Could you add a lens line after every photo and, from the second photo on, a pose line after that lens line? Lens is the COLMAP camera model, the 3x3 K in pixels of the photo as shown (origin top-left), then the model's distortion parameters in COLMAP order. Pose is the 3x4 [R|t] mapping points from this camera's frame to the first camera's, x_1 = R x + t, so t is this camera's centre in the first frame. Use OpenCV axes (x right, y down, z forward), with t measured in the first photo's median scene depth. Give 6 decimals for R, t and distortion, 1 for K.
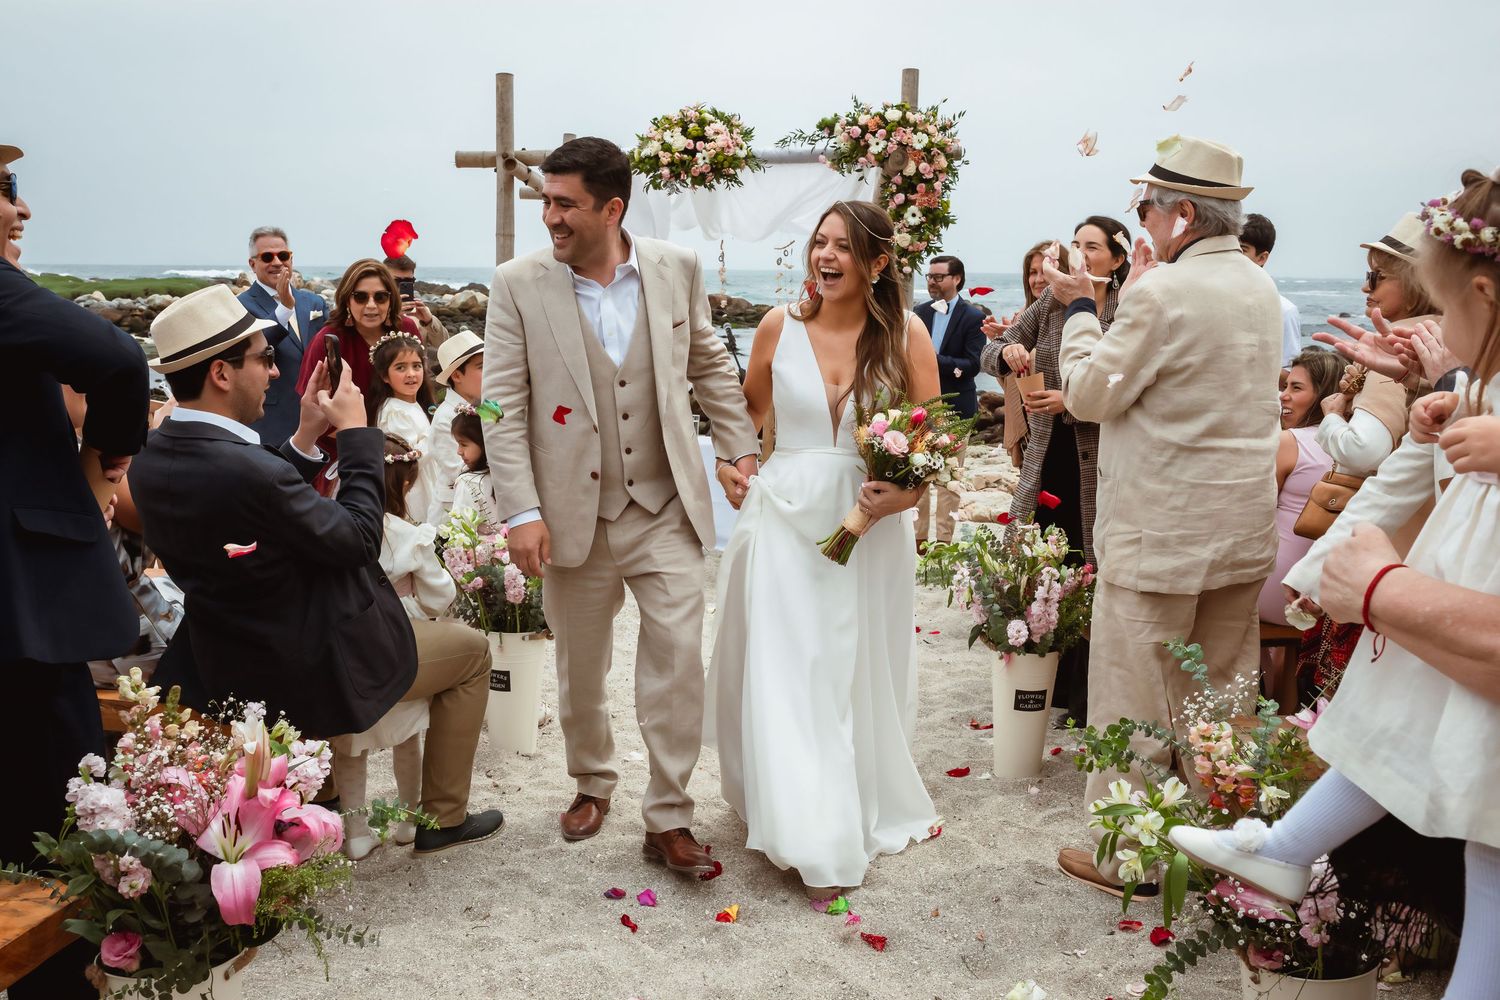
lens RADIAL K [[1446.5, 0, 746.8], [0, 1446.5, 504.4], [0, 0, 1]] dist [-0.023360, 0.000000]
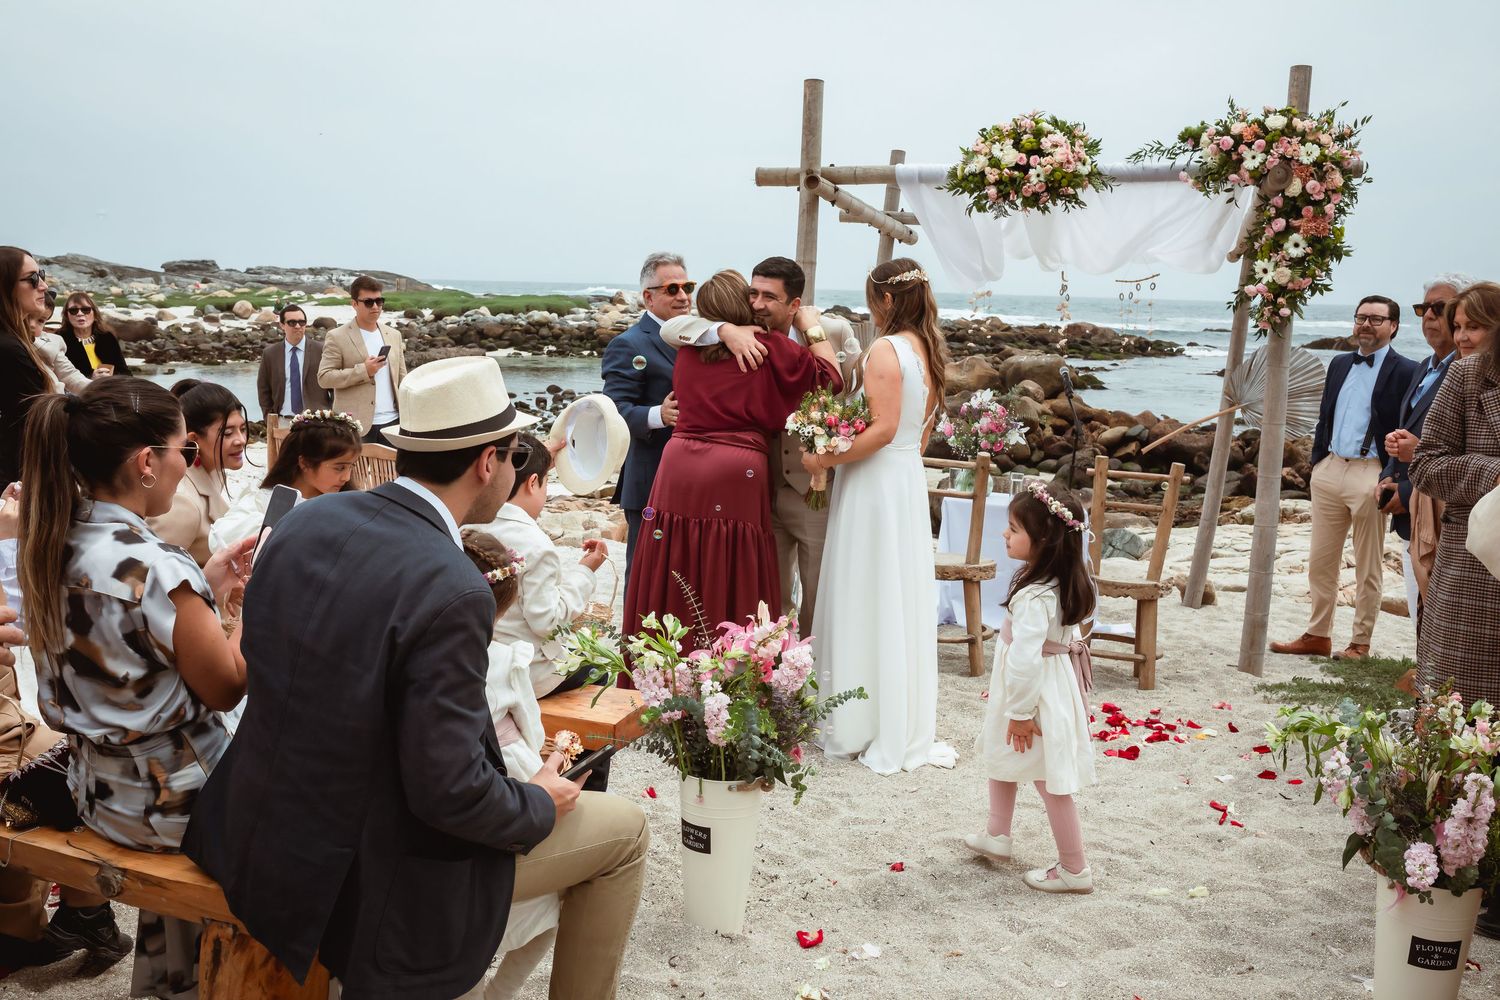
lens RADIAL K [[1446.5, 0, 750.2], [0, 1446.5, 503.4], [0, 0, 1]] dist [-0.023360, 0.000000]
pose [[0.969687, 0.051757, -0.238804, 0.018965], [-0.055874, 0.998383, -0.010496, -0.030136], [0.237875, 0.023521, 0.971011, 0.146717]]
